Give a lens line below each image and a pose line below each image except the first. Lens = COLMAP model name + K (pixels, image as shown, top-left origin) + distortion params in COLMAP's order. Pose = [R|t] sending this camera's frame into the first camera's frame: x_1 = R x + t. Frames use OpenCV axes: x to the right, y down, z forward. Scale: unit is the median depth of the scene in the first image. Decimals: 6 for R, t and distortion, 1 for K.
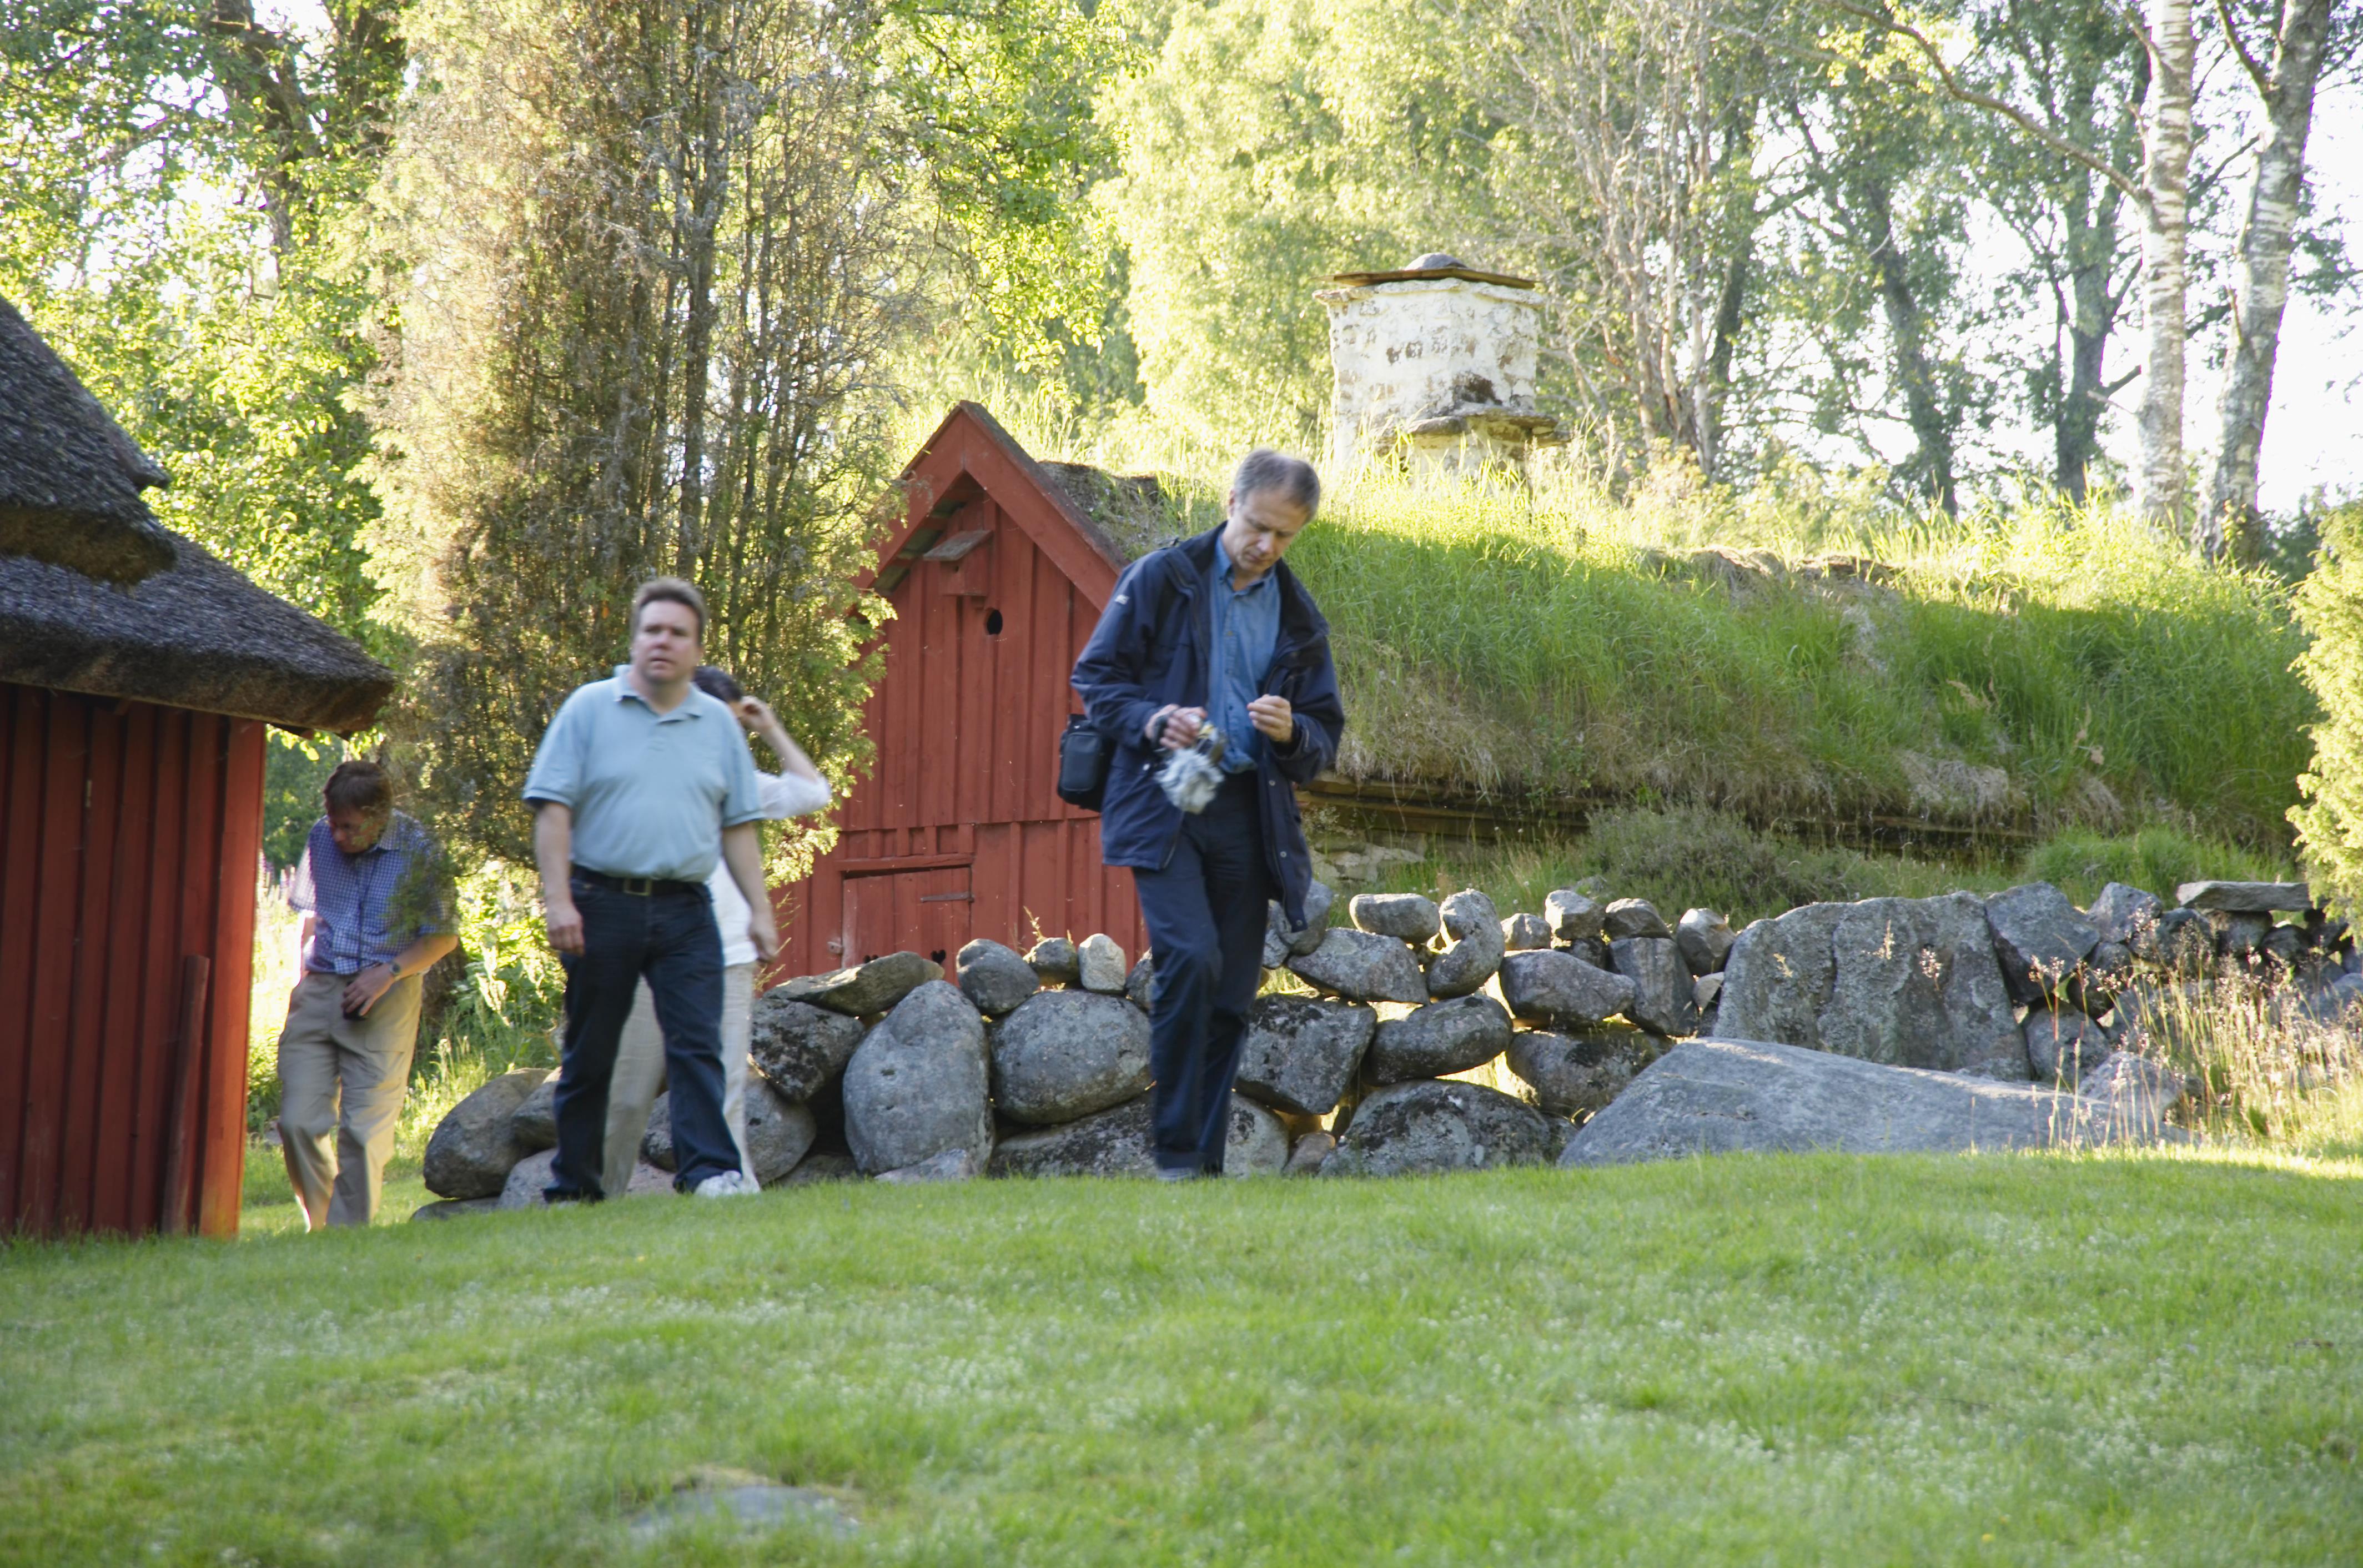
lens RADIAL K [[7617.4, 0, 1181.5], [0, 7617.4, 784.0], [0, 0, 1]] dist [0.877513, 0.266532]
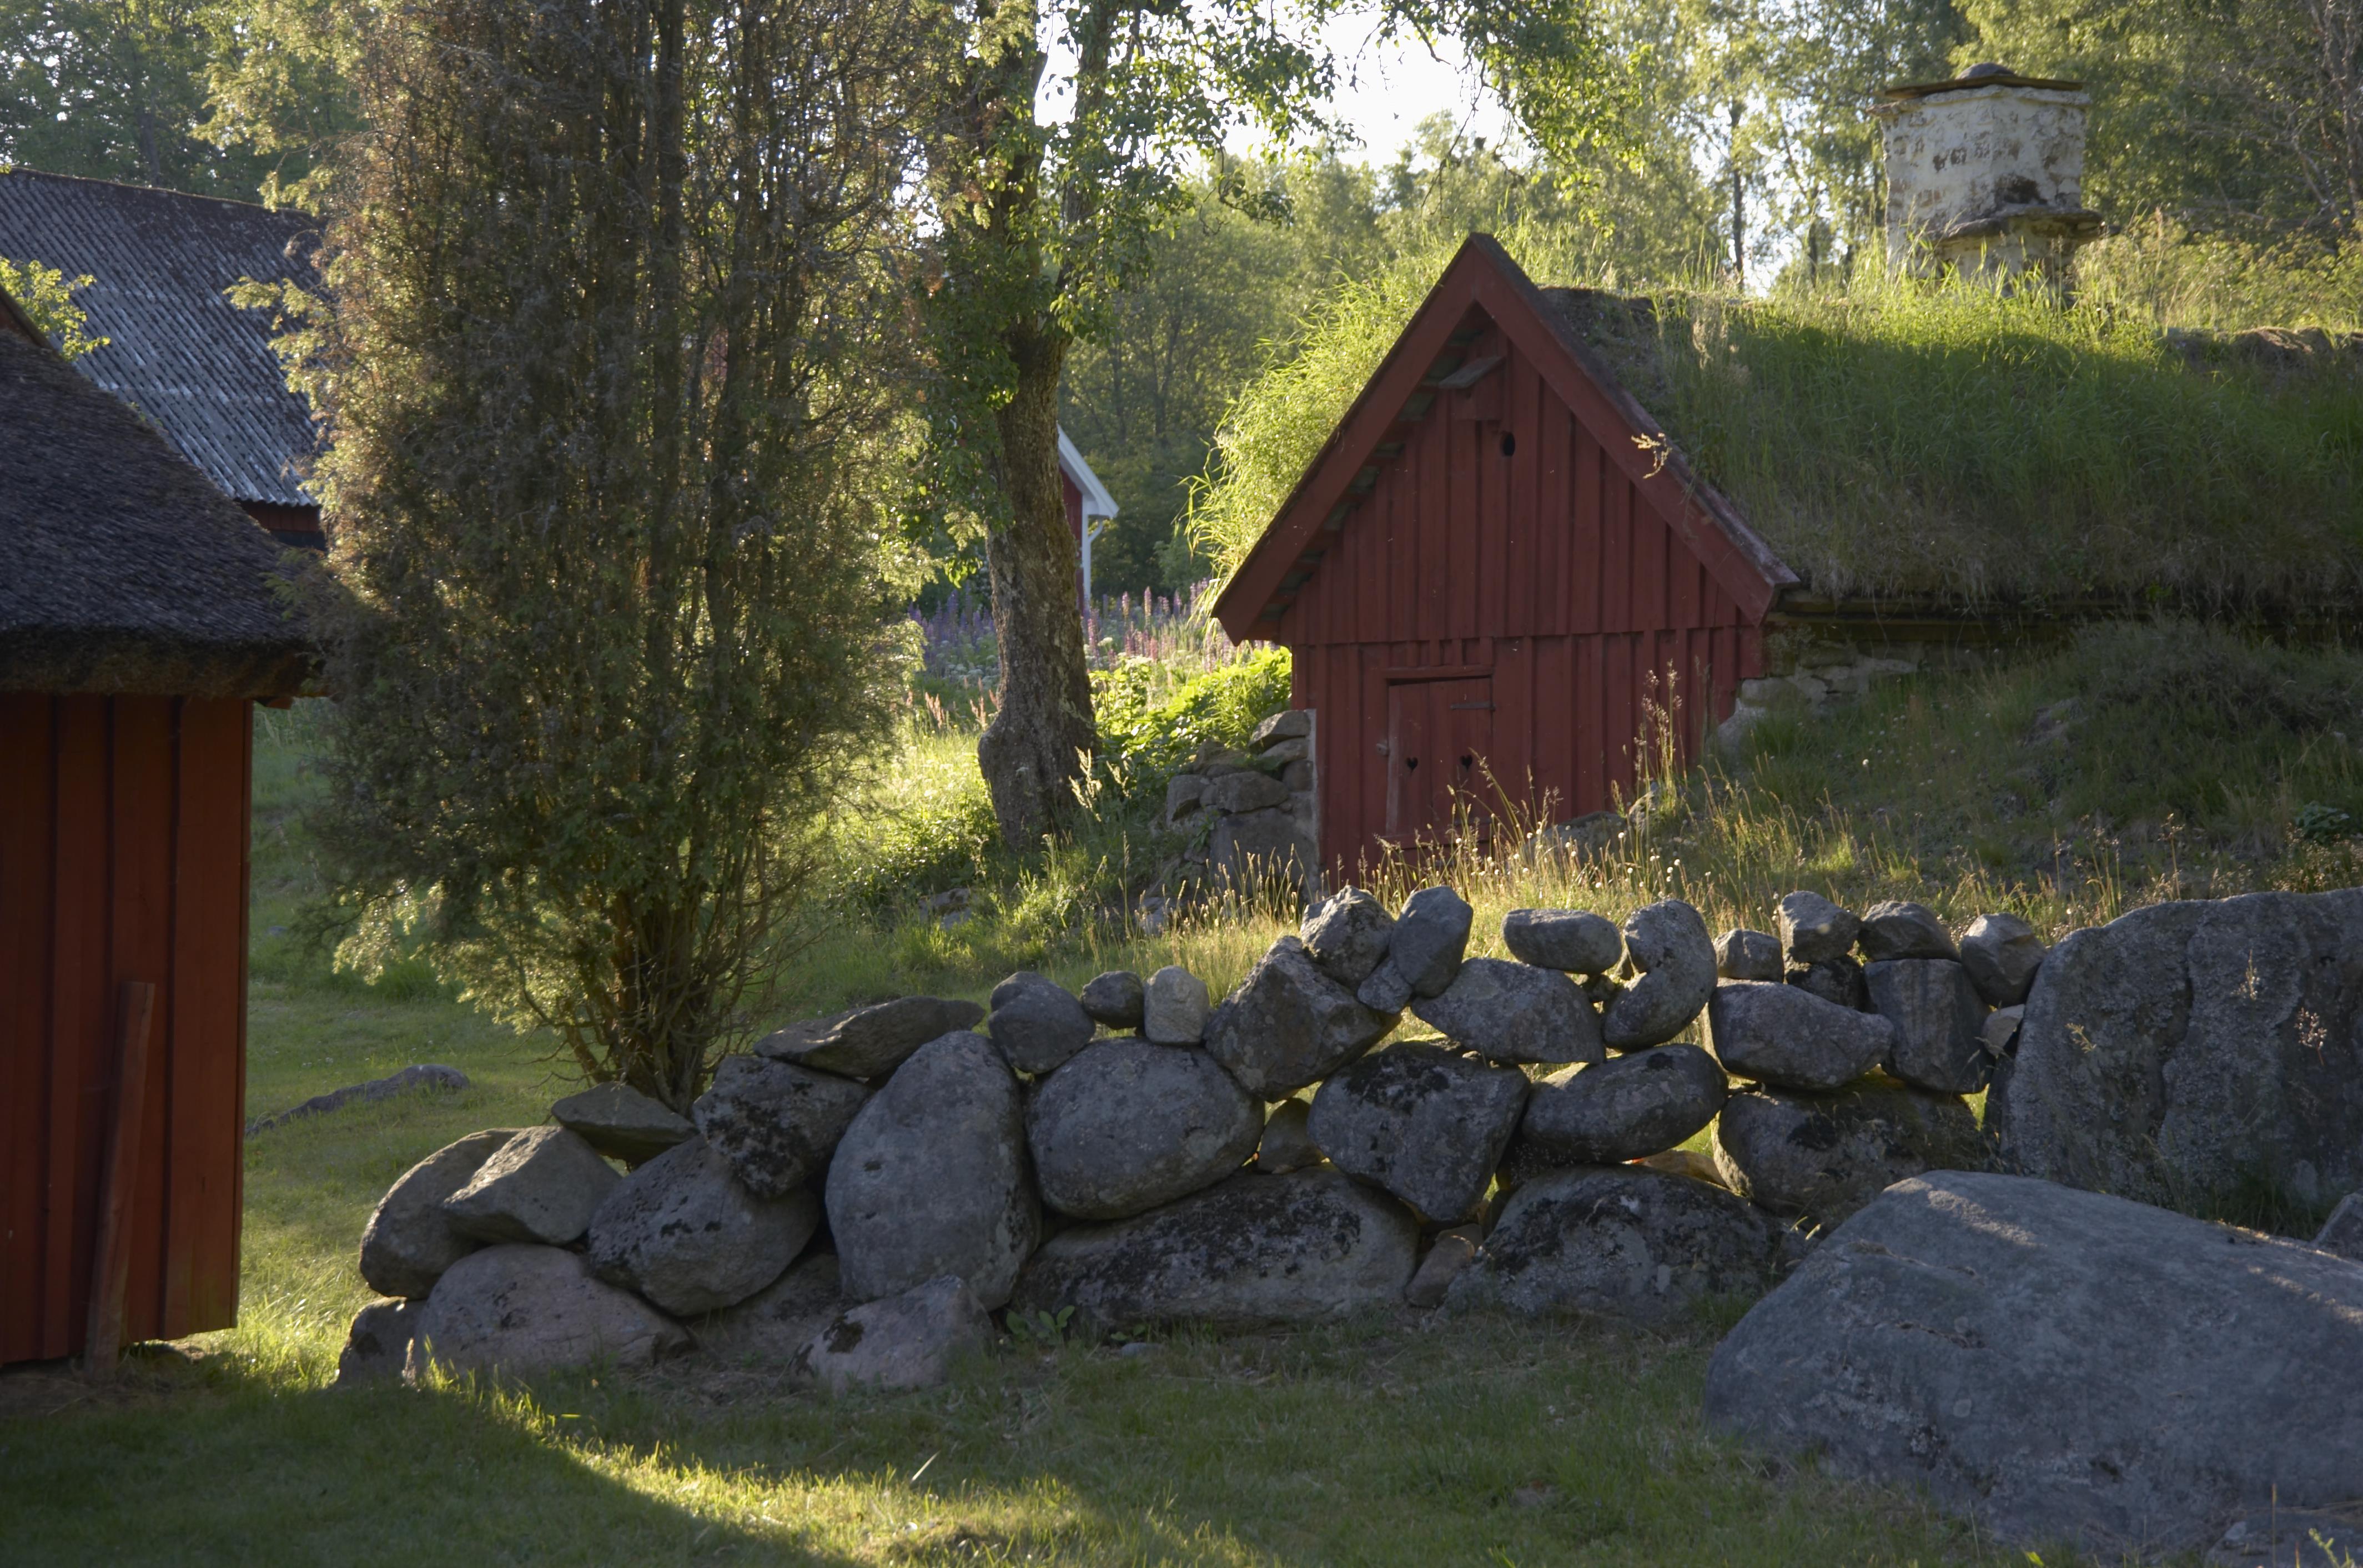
lens RADIAL K [[4260.1, 0, 1181.5], [0, 4260.1, 784.0], [0, 0, 1]] dist [0.354242, 0.038525]
pose [[0.976600, -0.015258, -0.214522, 0.080932], [0.032720, 0.996409, 0.078088, -0.031225], [0.212560, -0.083280, 0.973593, 0.582653]]
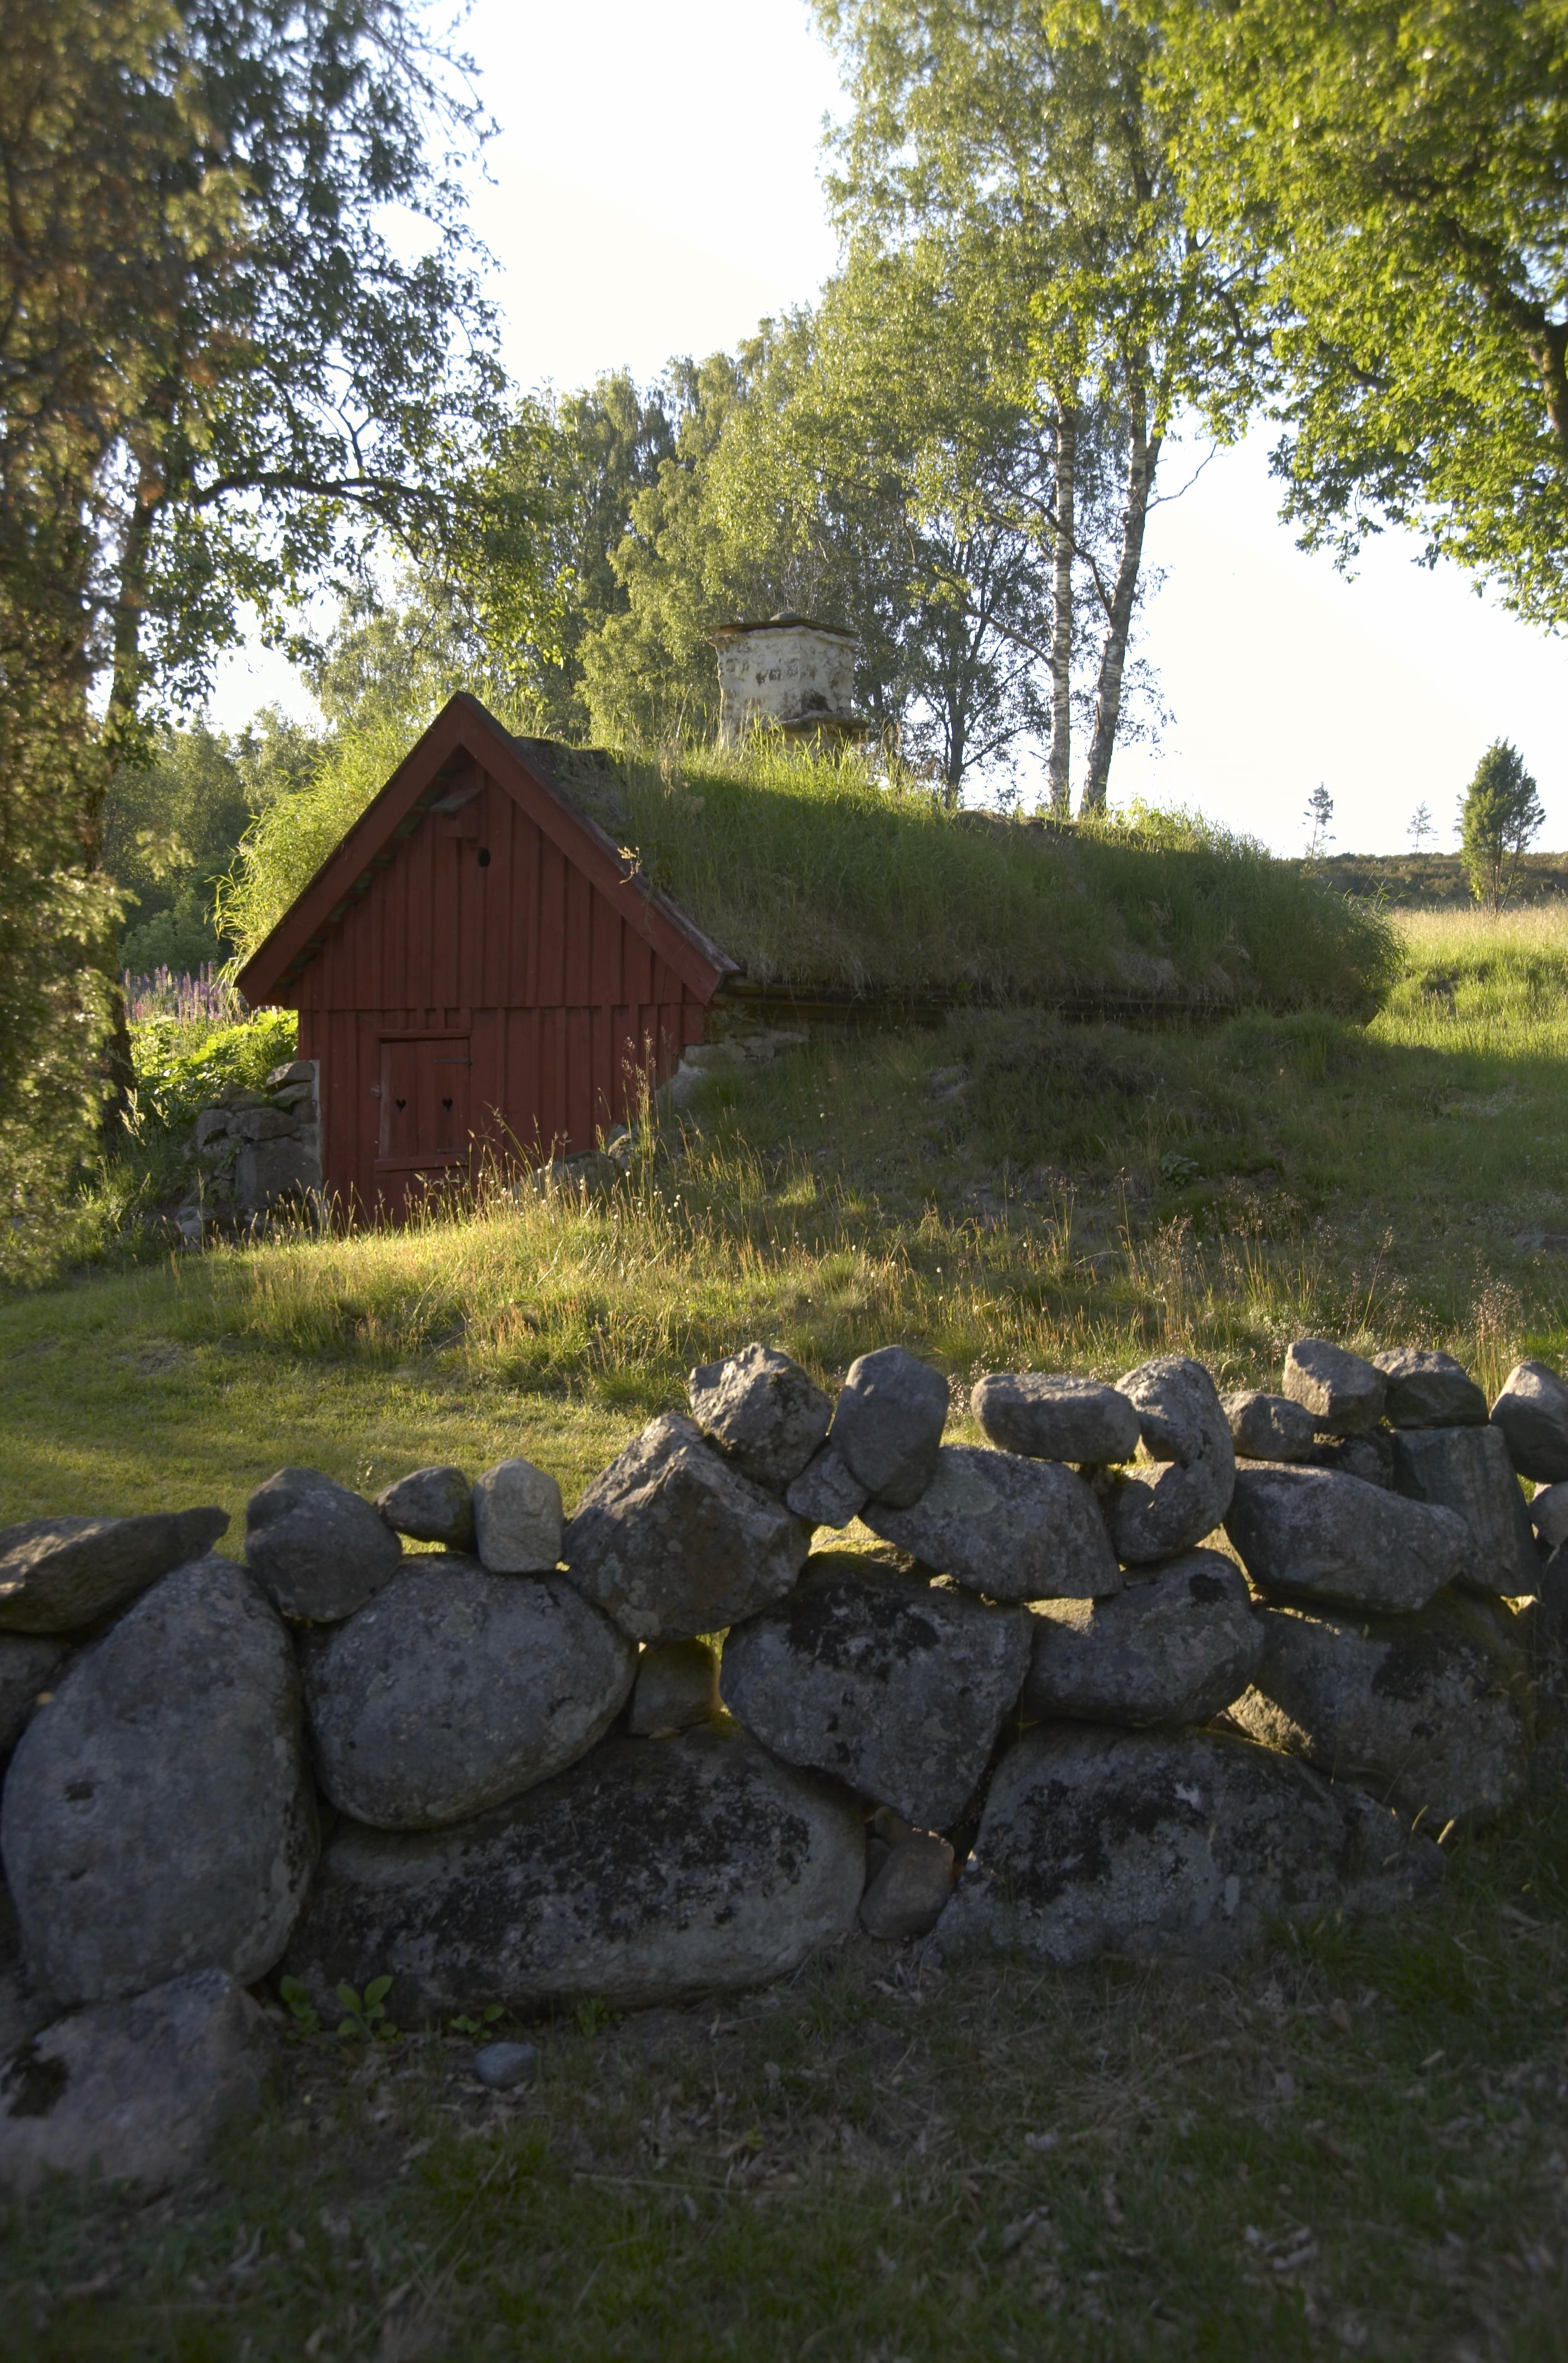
lens RADIAL K [[2273.3, 0, 784.0], [0, 2273.3, 1181.5], [0, 0, 1]] dist [-0.013016, 0.217083]
pose [[0.997082, -0.006583, 0.076059, -0.003686], [-0.002793, 0.992464, 0.122502, -0.019448], [-0.076292, -0.122357, 0.989550, 0.833960]]
